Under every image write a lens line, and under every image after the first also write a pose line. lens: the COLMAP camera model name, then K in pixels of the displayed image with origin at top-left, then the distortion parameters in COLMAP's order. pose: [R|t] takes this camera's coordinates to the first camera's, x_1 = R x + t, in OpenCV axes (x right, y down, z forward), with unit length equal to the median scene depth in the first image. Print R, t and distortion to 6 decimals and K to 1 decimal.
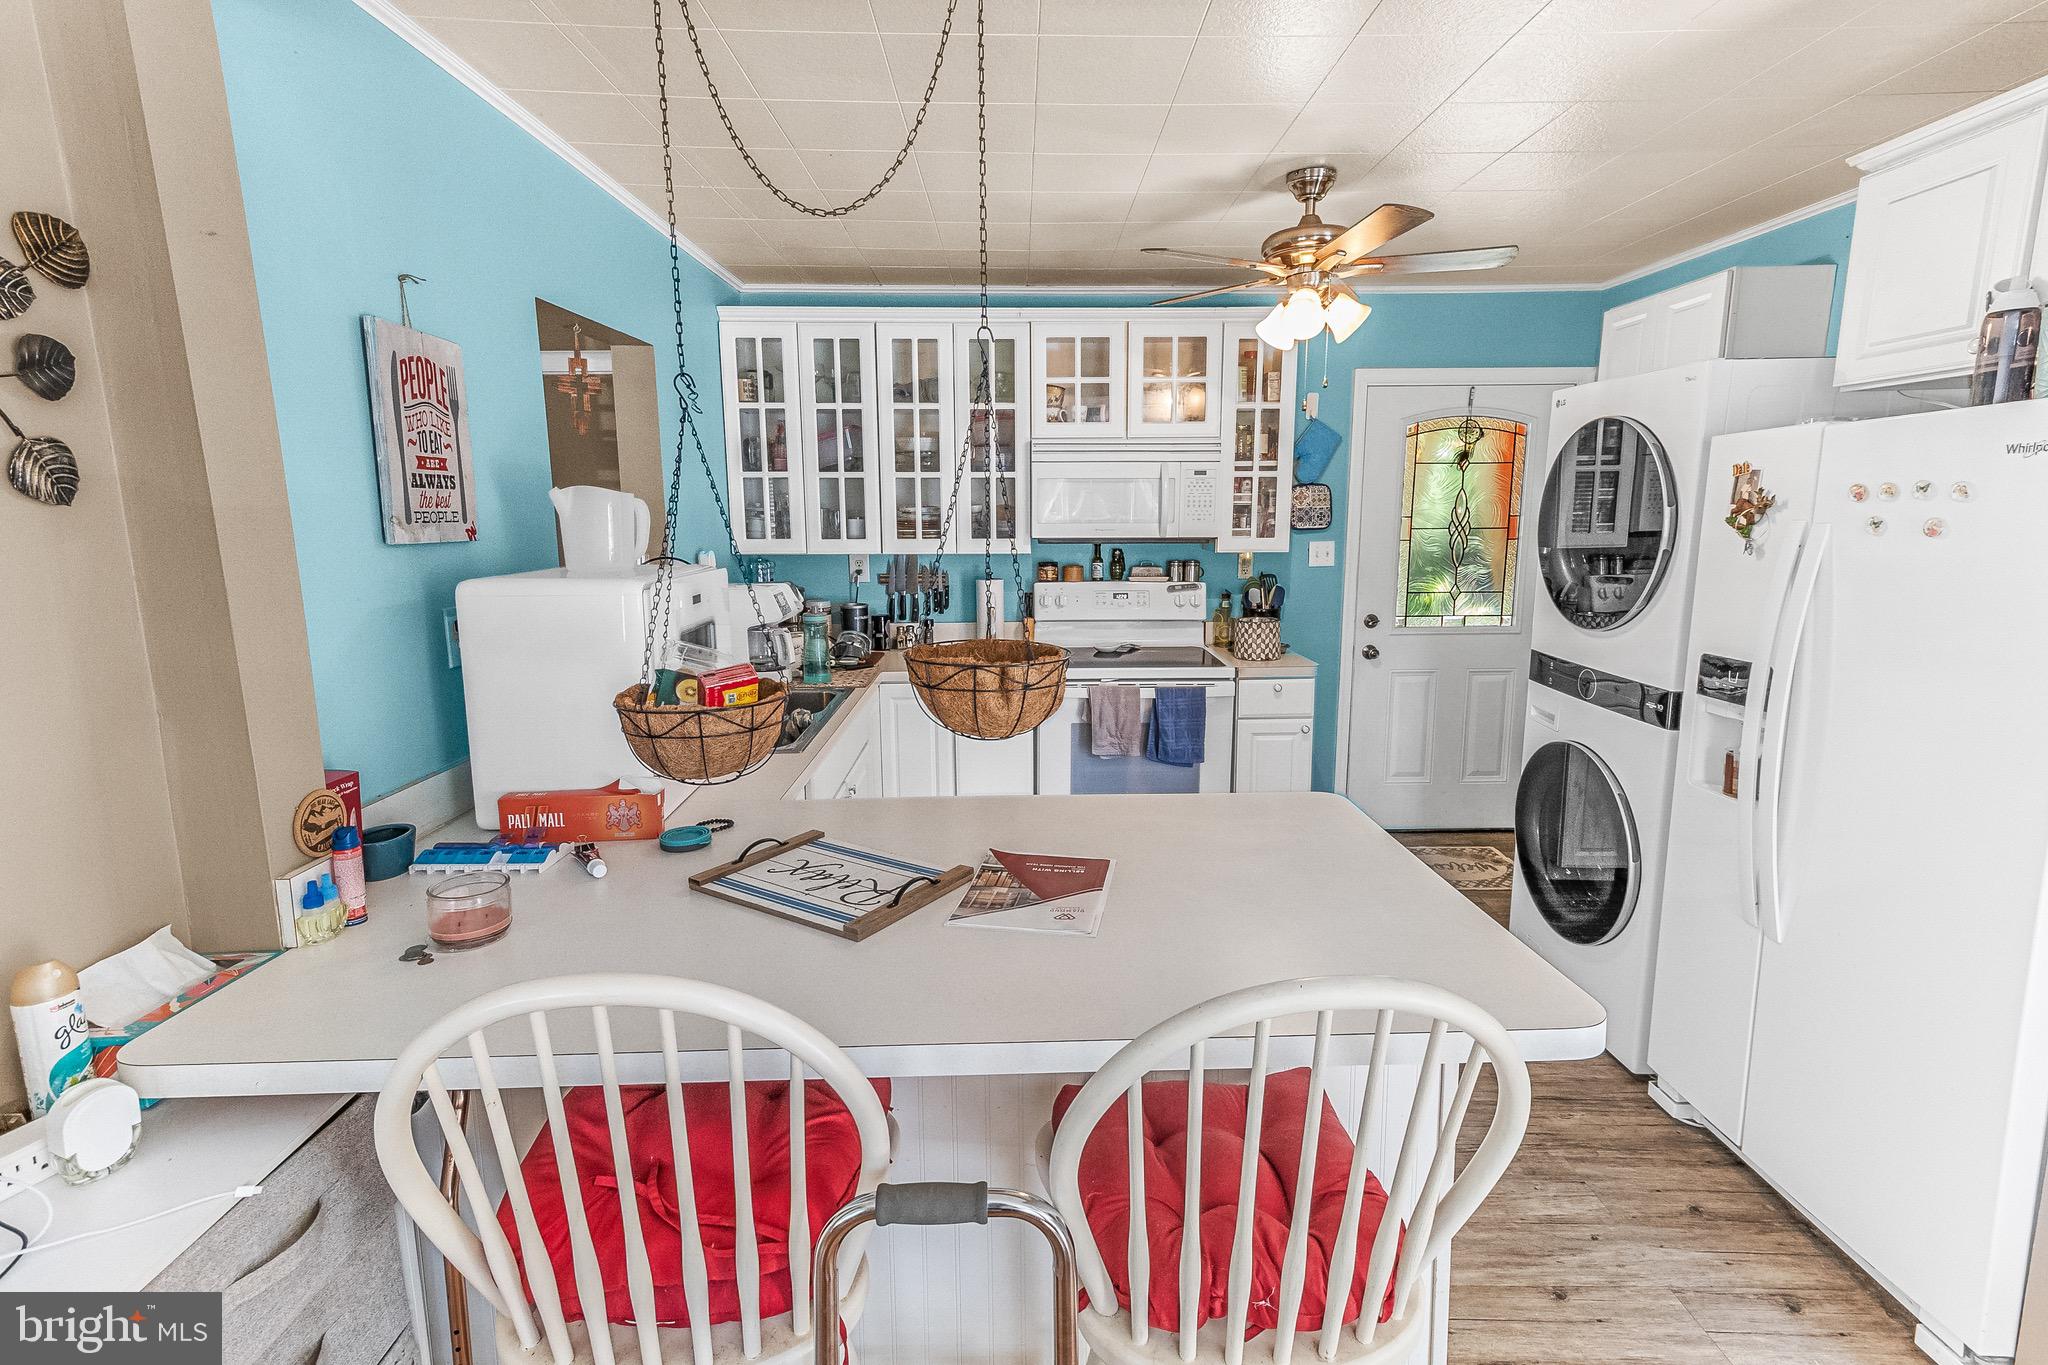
lens RADIAL K [[932.9, 0, 1047.9], [0, 932.9, 664.4], [0, 0, 1]] dist [0.003927, 0.000077]
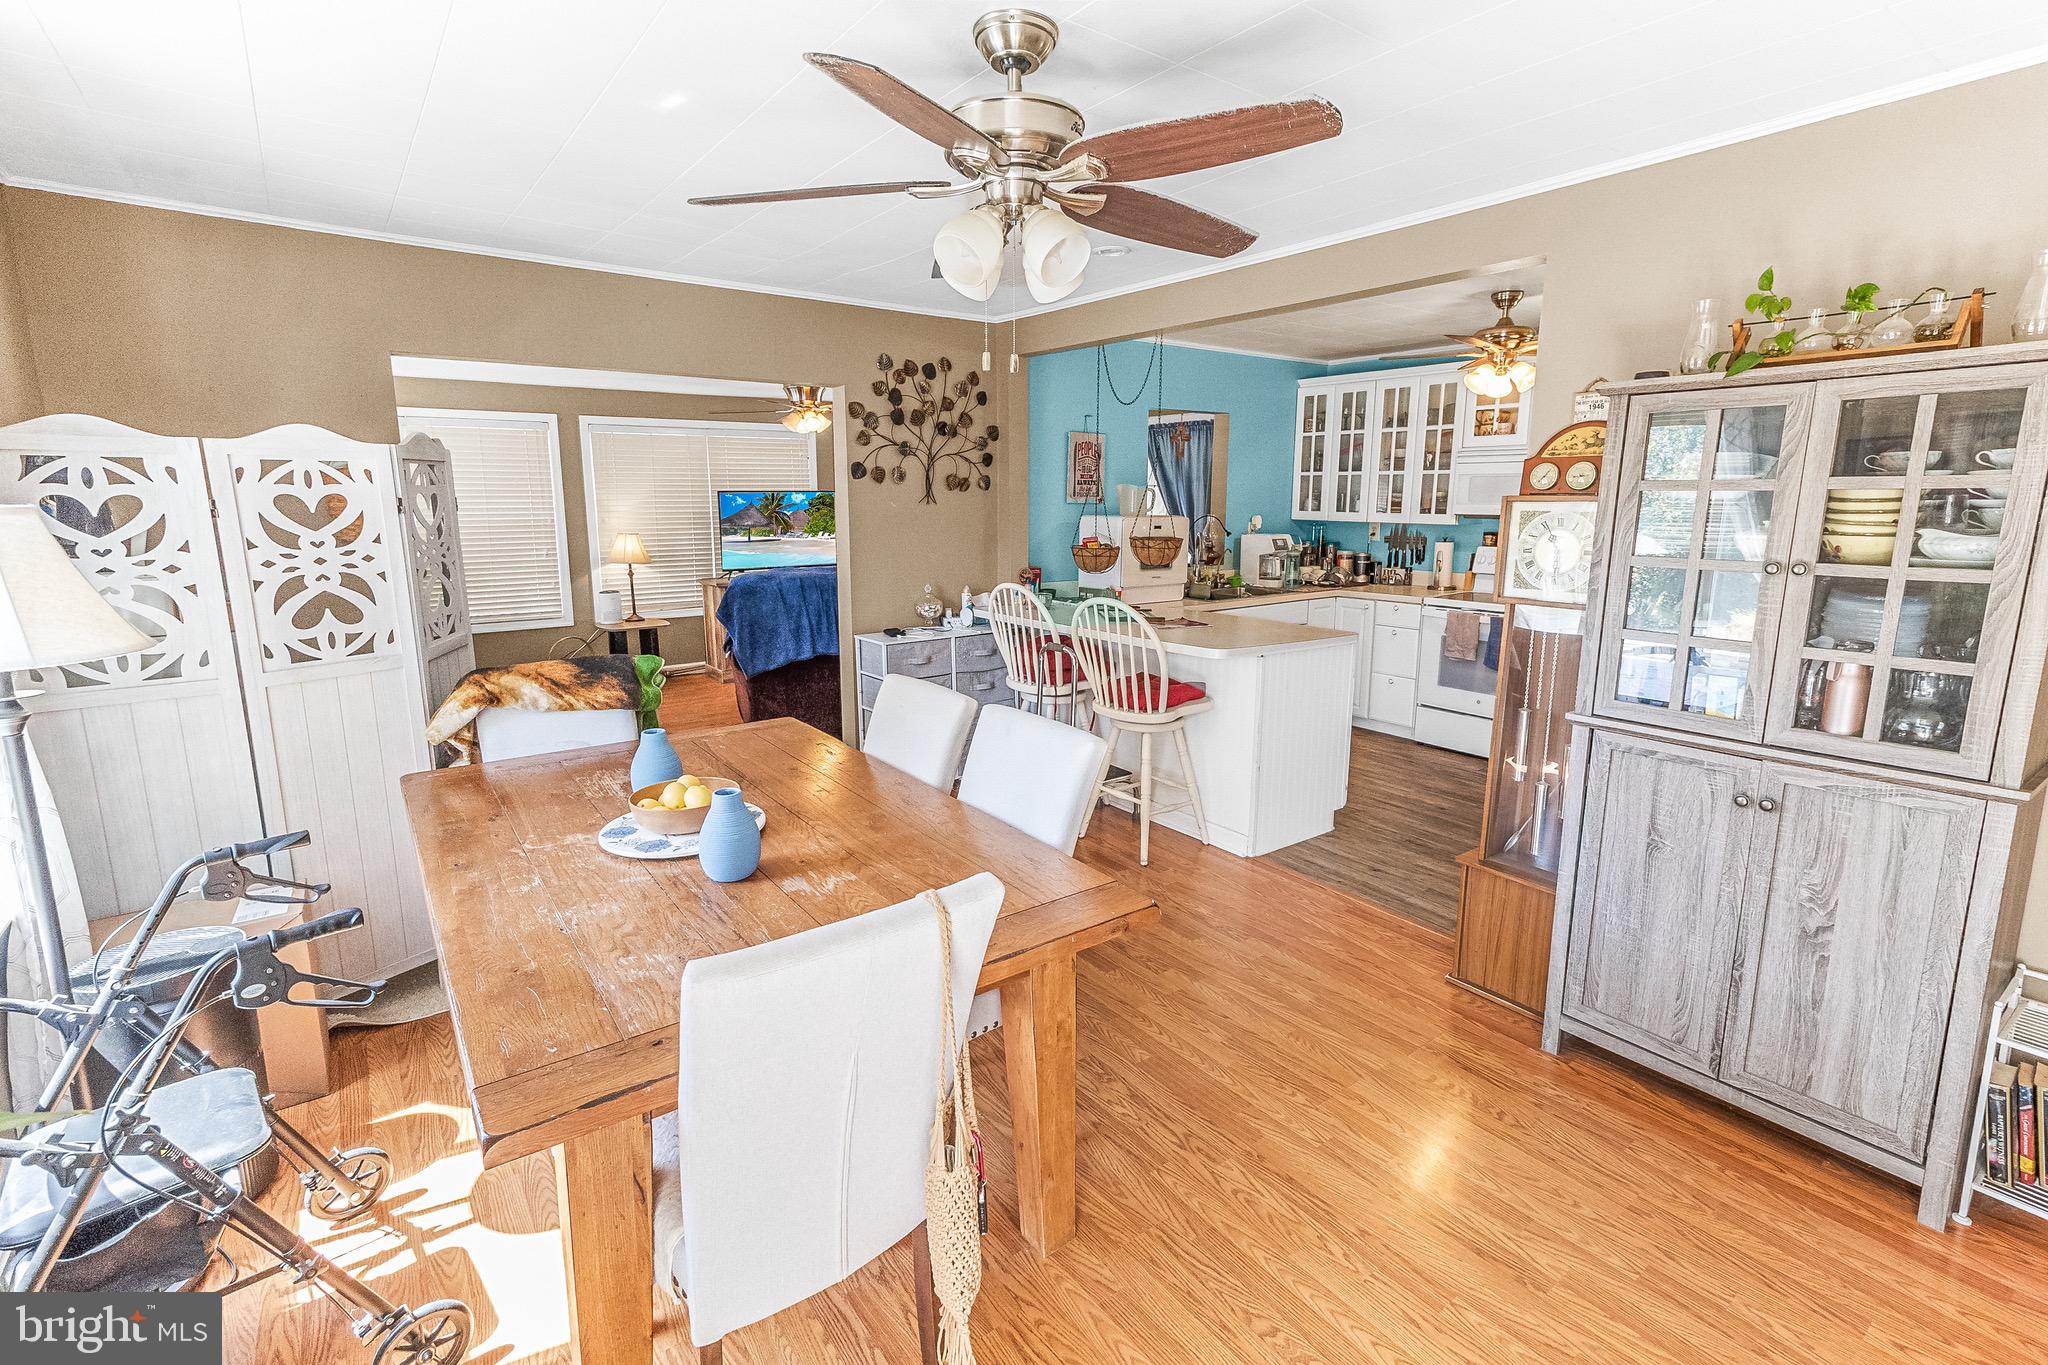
lens RADIAL K [[932.9, 0, 1023.6], [0, 932.9, 670.8], [0, 0, 1]] dist [0.003927, 0.000077]
pose [[0.577189, 0.156424, -0.801489, 0.844734], [-0.141305, 0.985808, 0.090637, 0.077025], [0.804292, 0.060940, 0.591102, -0.440322]]
